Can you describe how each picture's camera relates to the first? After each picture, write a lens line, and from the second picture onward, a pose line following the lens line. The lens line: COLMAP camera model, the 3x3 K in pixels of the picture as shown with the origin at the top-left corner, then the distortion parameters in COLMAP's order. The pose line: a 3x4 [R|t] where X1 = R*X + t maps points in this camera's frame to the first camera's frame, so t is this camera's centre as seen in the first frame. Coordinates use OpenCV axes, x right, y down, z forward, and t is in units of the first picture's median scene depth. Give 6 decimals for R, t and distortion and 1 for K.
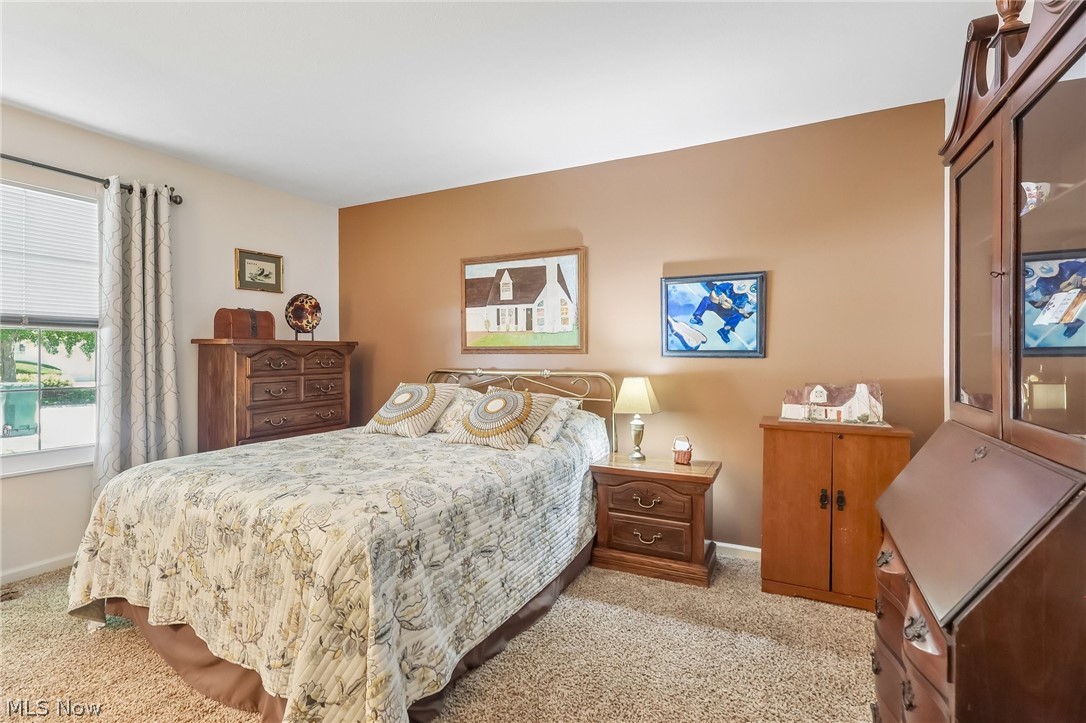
lens RADIAL K [[504.0, 0, 538.6], [0, 504.0, 359.6], [0, 0, 1]] dist [-0.004139, 0.001306]
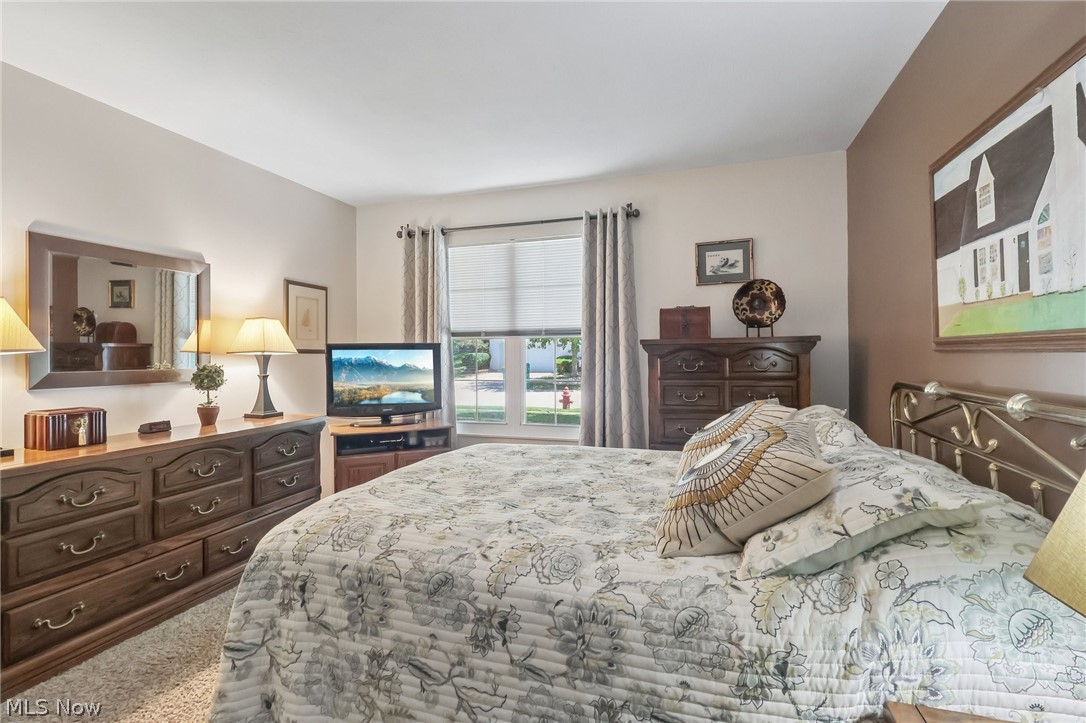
lens RADIAL K [[504.0, 0, 540.9], [0, 504.0, 353.9], [0, 0, 1]] dist [-0.004139, 0.001306]
pose [[0.163595, -0.003930, -0.986520, 0.339973], [-0.000107, 0.999992, -0.004001, -0.009404], [0.986528, 0.000760, 0.163594, 0.648116]]
